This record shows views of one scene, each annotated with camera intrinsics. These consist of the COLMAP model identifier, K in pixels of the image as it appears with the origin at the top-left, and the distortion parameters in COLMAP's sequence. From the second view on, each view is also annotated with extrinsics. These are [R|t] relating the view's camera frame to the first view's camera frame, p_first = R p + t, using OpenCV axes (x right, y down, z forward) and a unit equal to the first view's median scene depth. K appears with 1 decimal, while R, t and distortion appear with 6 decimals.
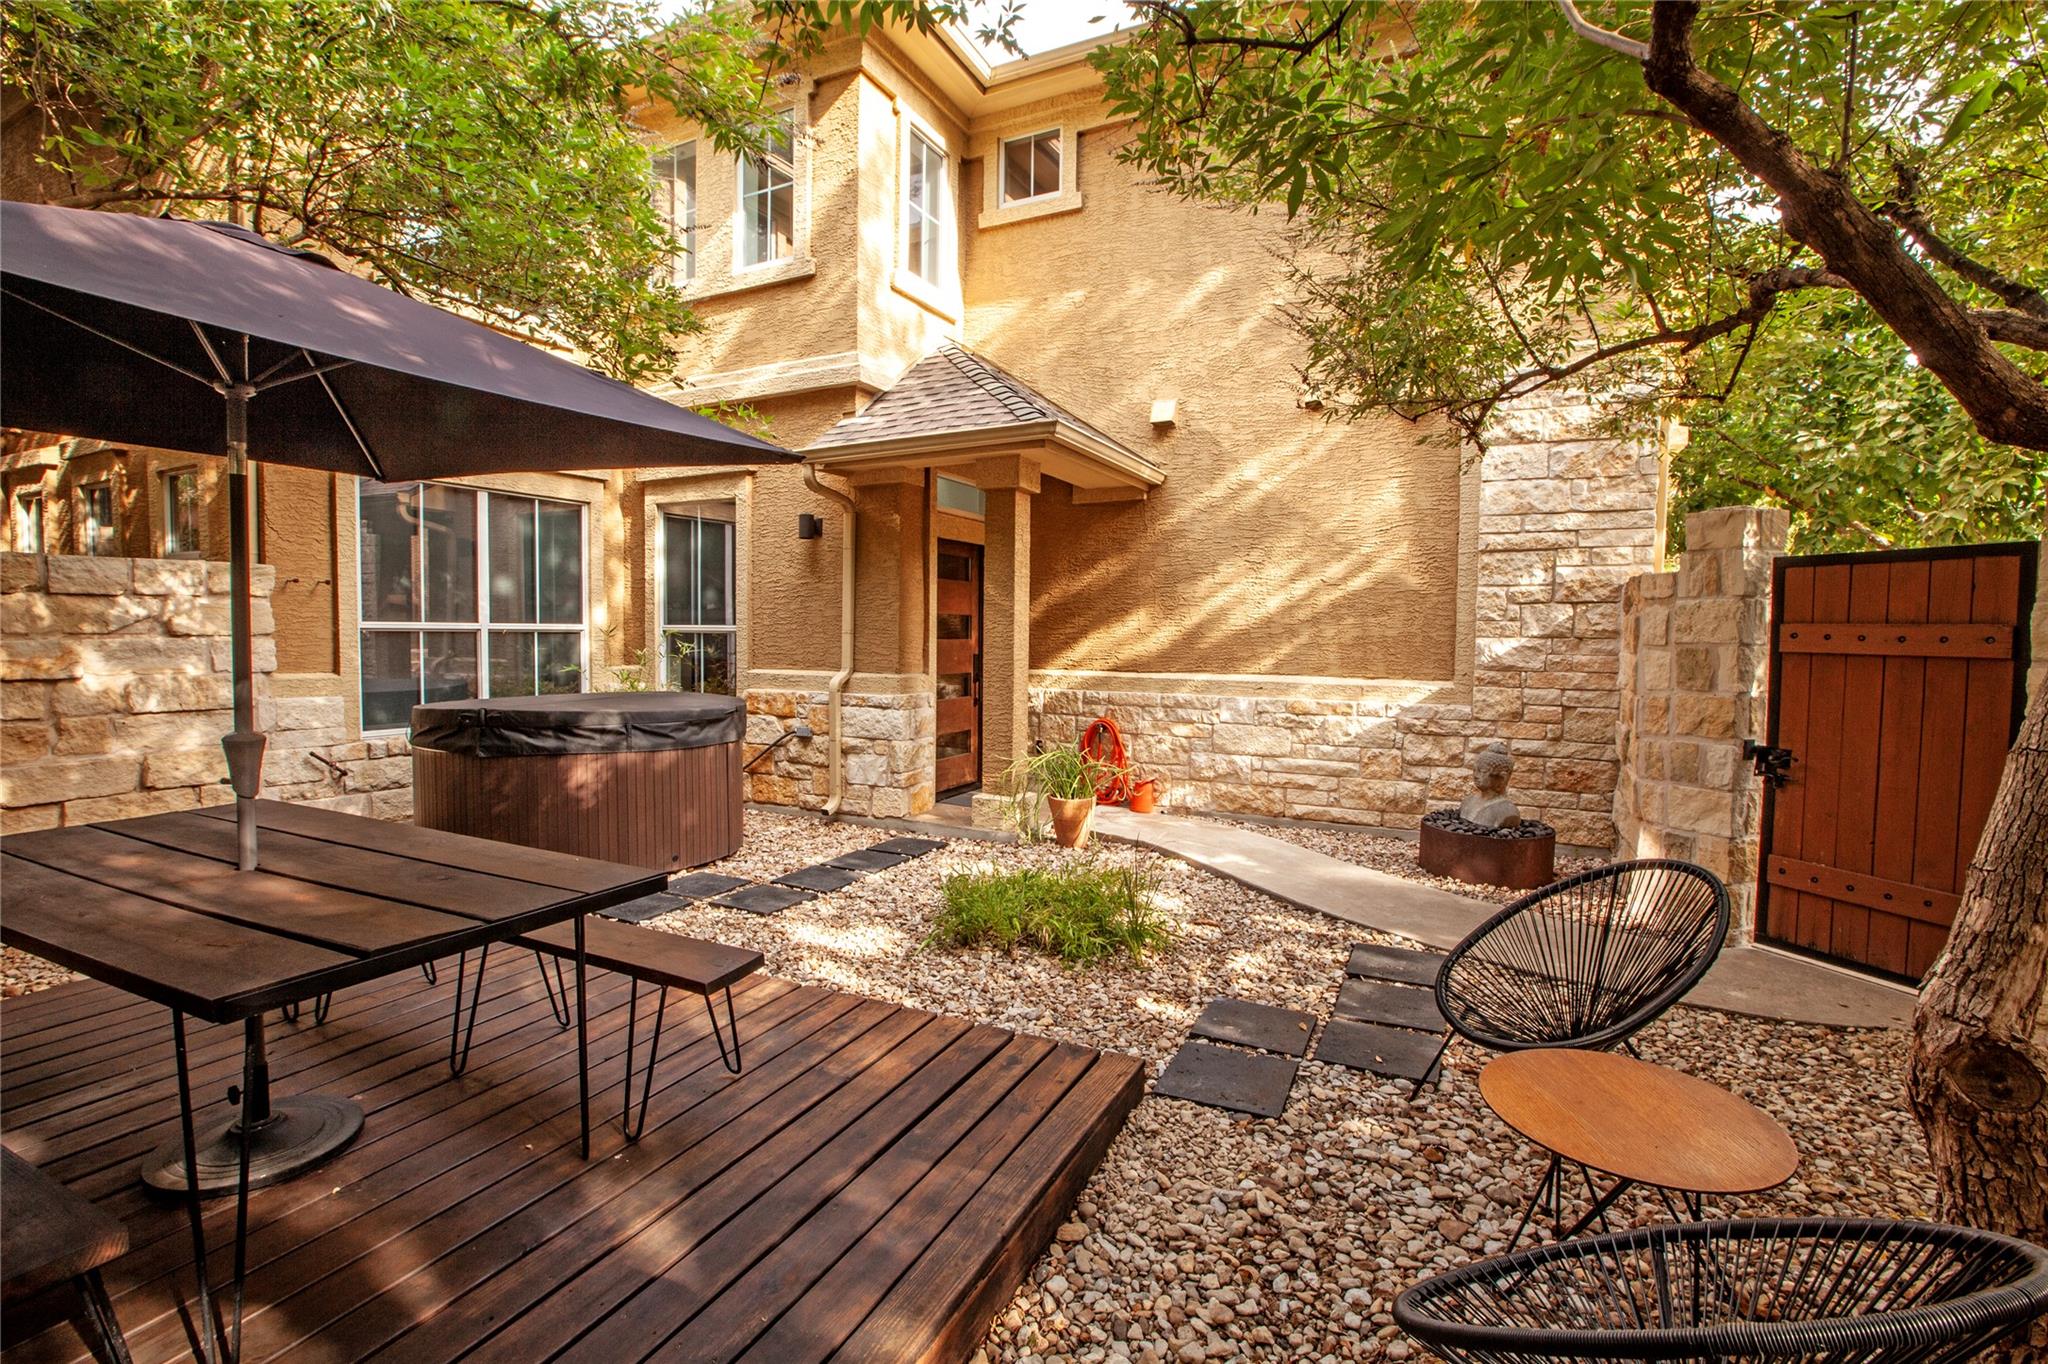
lens RADIAL K [[972.8, 0, 1024.0], [0, 972.8, 682.0], [0, 0, 1]] dist [-0.001615, -0.000057]
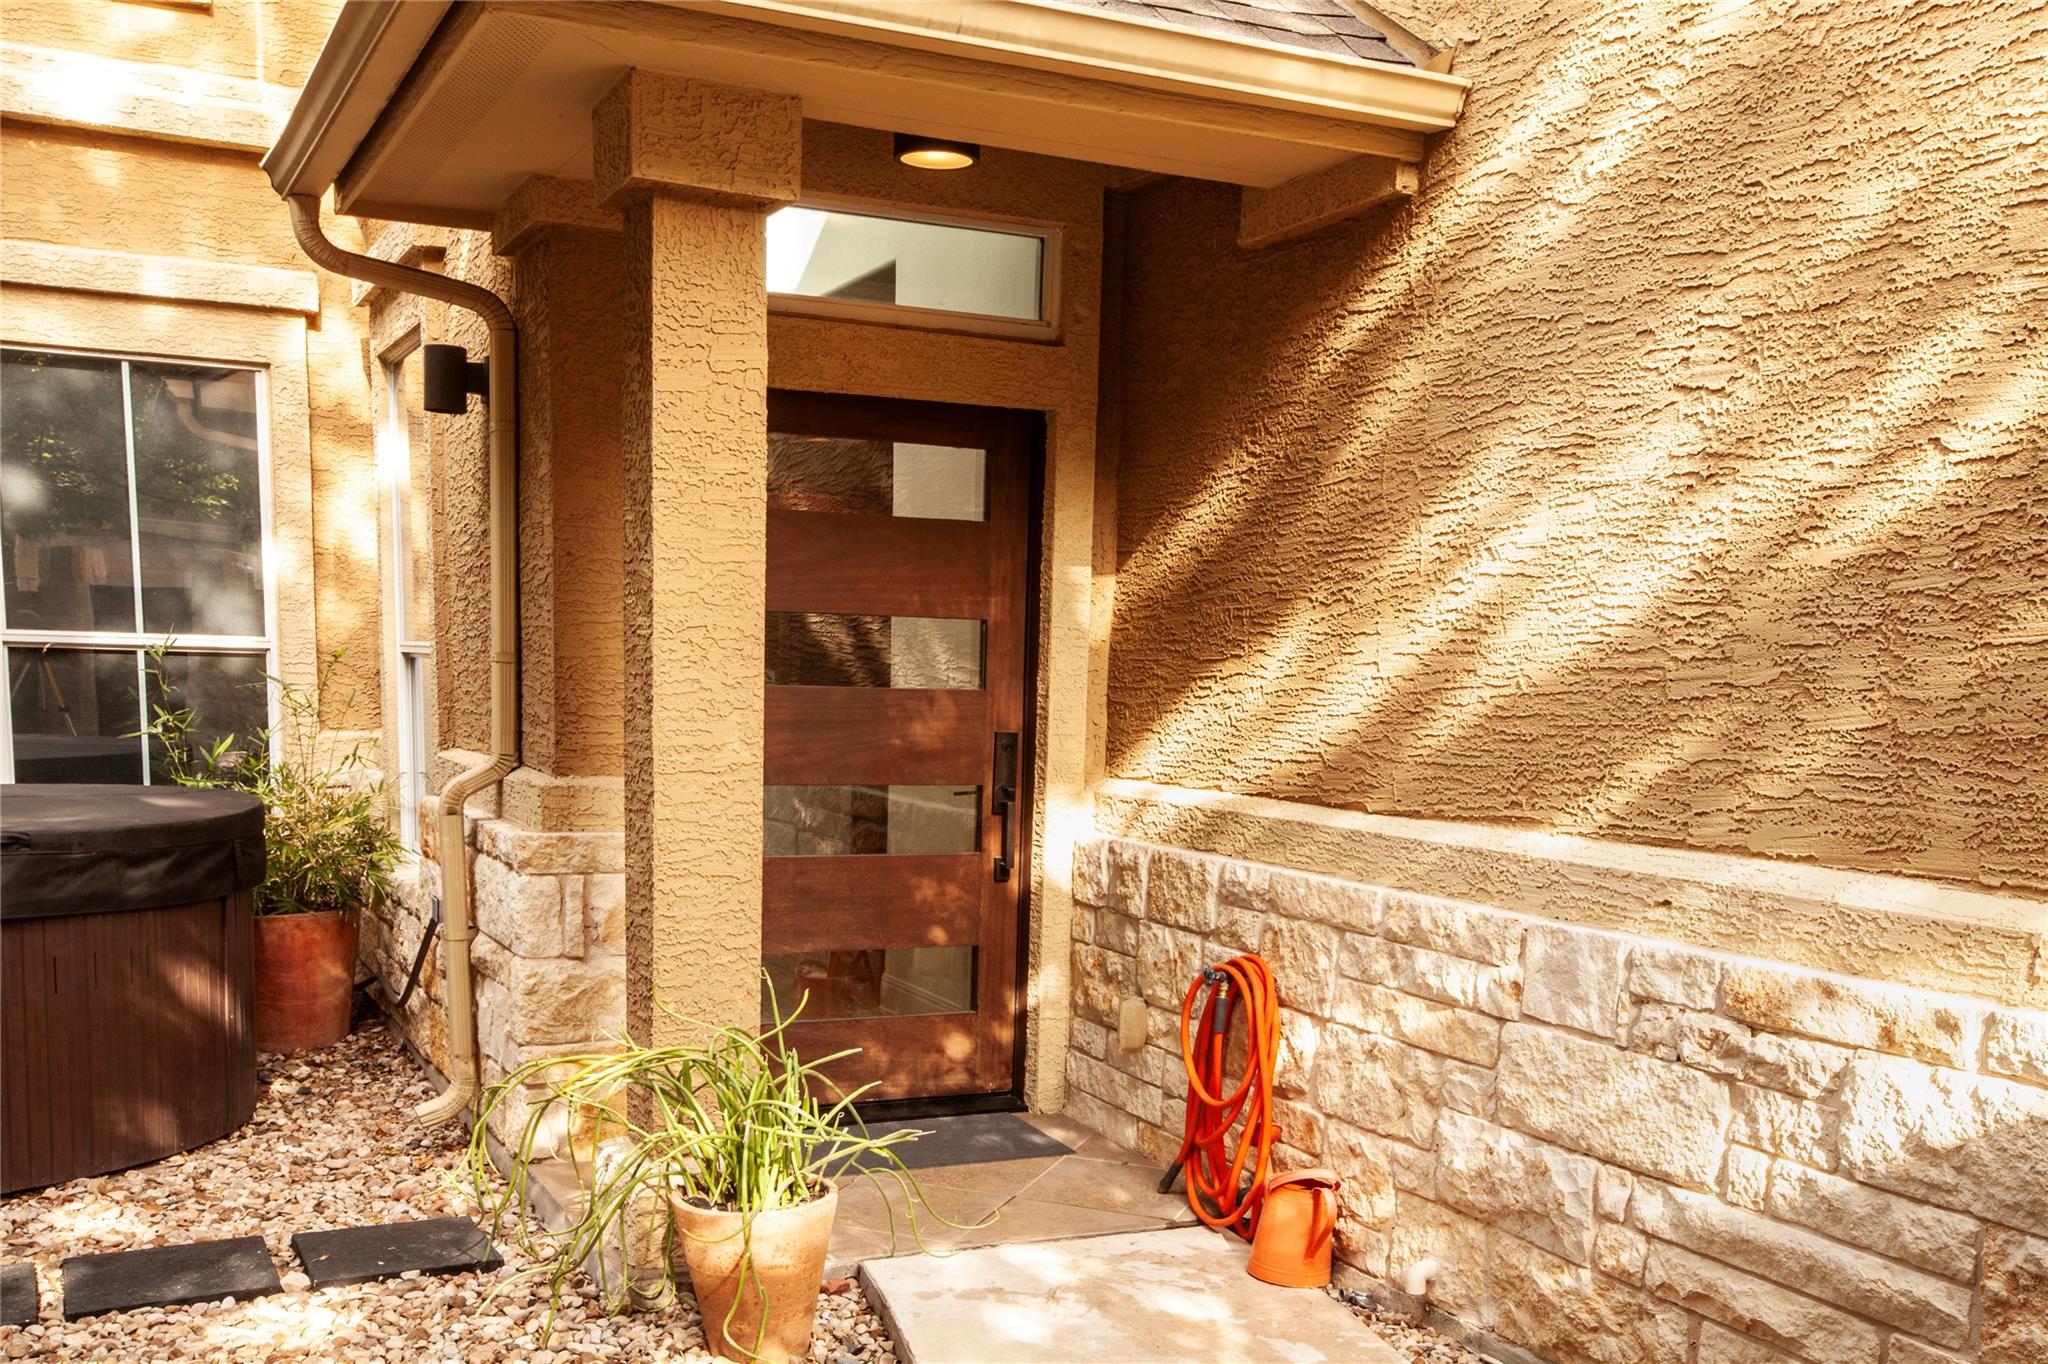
lens RADIAL K [[1977.2, 0, 1024.0], [0, 1977.2, 682.0], [0, 0, 1]] dist [0.161378, 0.008394]
pose [[0.777399, 0.026054, -0.628468, 0.465020], [-0.060035, 0.997654, -0.032901, -0.027879], [0.626136, 0.063307, 0.777140, 0.470536]]
